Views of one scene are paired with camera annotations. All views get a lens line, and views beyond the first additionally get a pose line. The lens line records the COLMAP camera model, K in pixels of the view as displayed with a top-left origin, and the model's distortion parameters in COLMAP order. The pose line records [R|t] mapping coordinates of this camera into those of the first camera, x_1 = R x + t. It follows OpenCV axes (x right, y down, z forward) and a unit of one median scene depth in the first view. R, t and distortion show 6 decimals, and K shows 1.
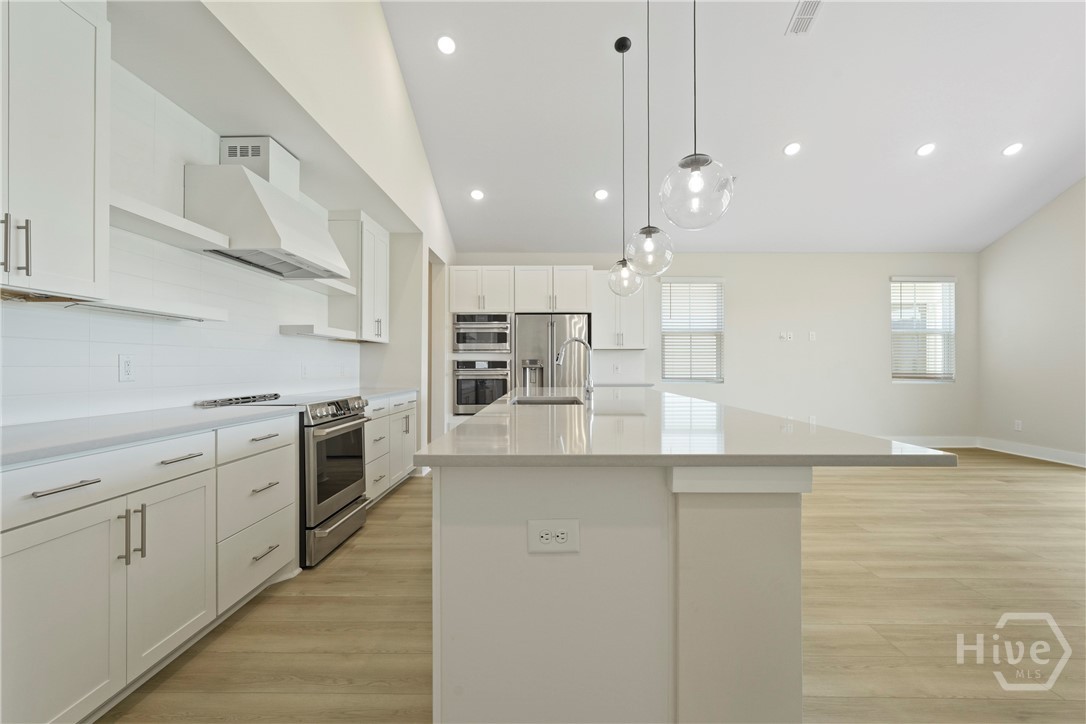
lens RADIAL K [[480.3, 0, 544.5], [0, 480.3, 363.3], [0, 0, 1]] dist [-0.002033, 0.000371]
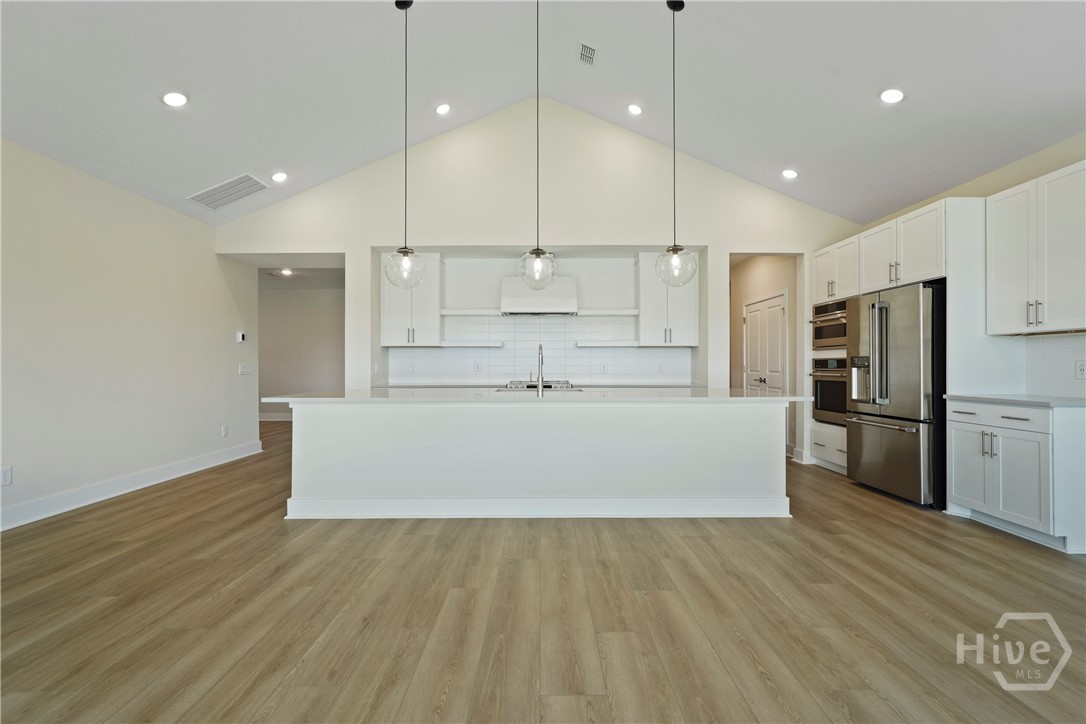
lens RADIAL K [[480.3, 0, 544.1], [0, 480.3, 361.5], [0, 0, 1]] dist [-0.002033, 0.000371]
pose [[0.022176, -0.002064, -0.999752, 1.542050], [0.003121, 0.999993, -0.001995, -0.001771], [0.999749, -0.003076, 0.022182, 1.083015]]
